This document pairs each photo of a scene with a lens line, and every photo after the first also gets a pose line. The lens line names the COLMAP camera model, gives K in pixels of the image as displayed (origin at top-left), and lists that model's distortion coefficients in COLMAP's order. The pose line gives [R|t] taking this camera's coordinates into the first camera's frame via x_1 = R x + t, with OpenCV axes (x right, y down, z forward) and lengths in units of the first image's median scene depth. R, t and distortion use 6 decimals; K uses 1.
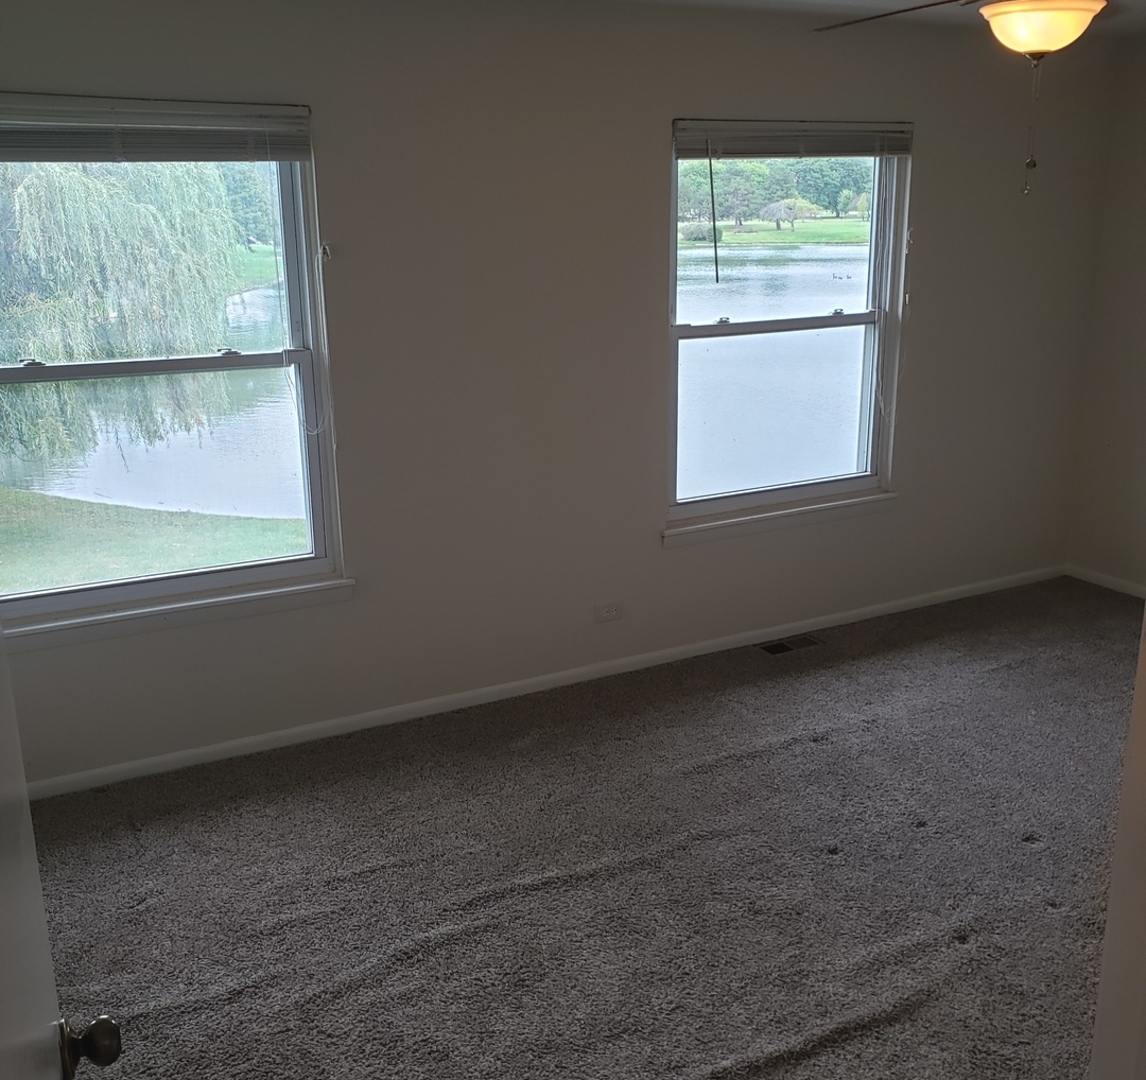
lens RADIAL K [[1184.0, 0, 573.0], [0, 1184.0, 540.0], [0, 0, 1]] dist [0.002133, 0.002744]
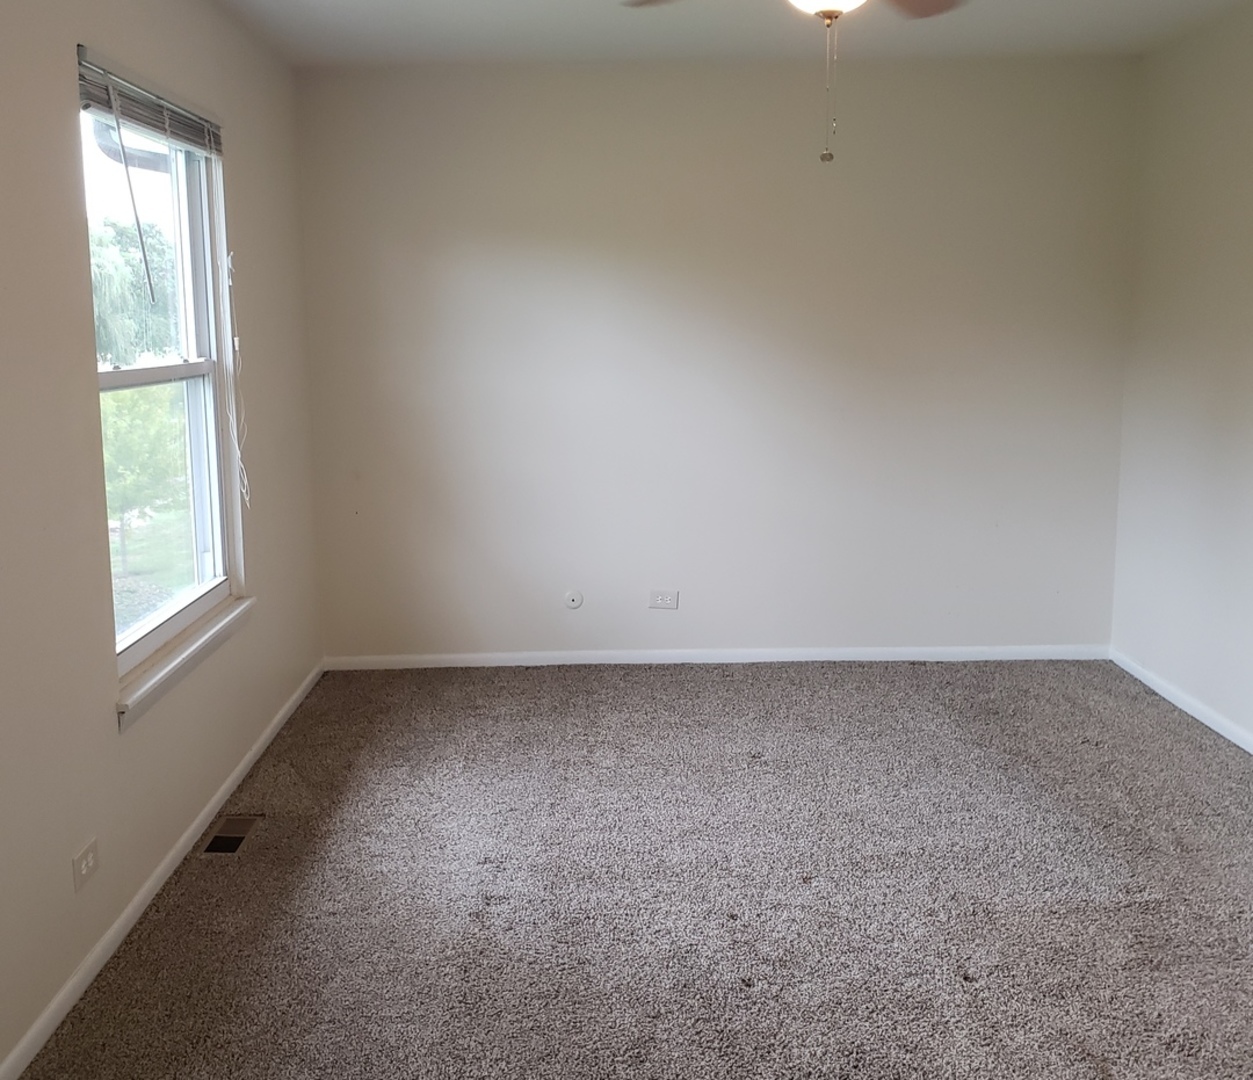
lens RADIAL K [[1264.0, 0, 626.5], [0, 1264.0, 540.0], [0, 0, 1]] dist [0.009881, 0.006224]
pose [[0.442024, -0.136949, 0.886487, -0.370827], [0.242234, 0.969783, 0.029033, -0.045746], [-0.863677, 0.201904, 0.461841, 0.457476]]
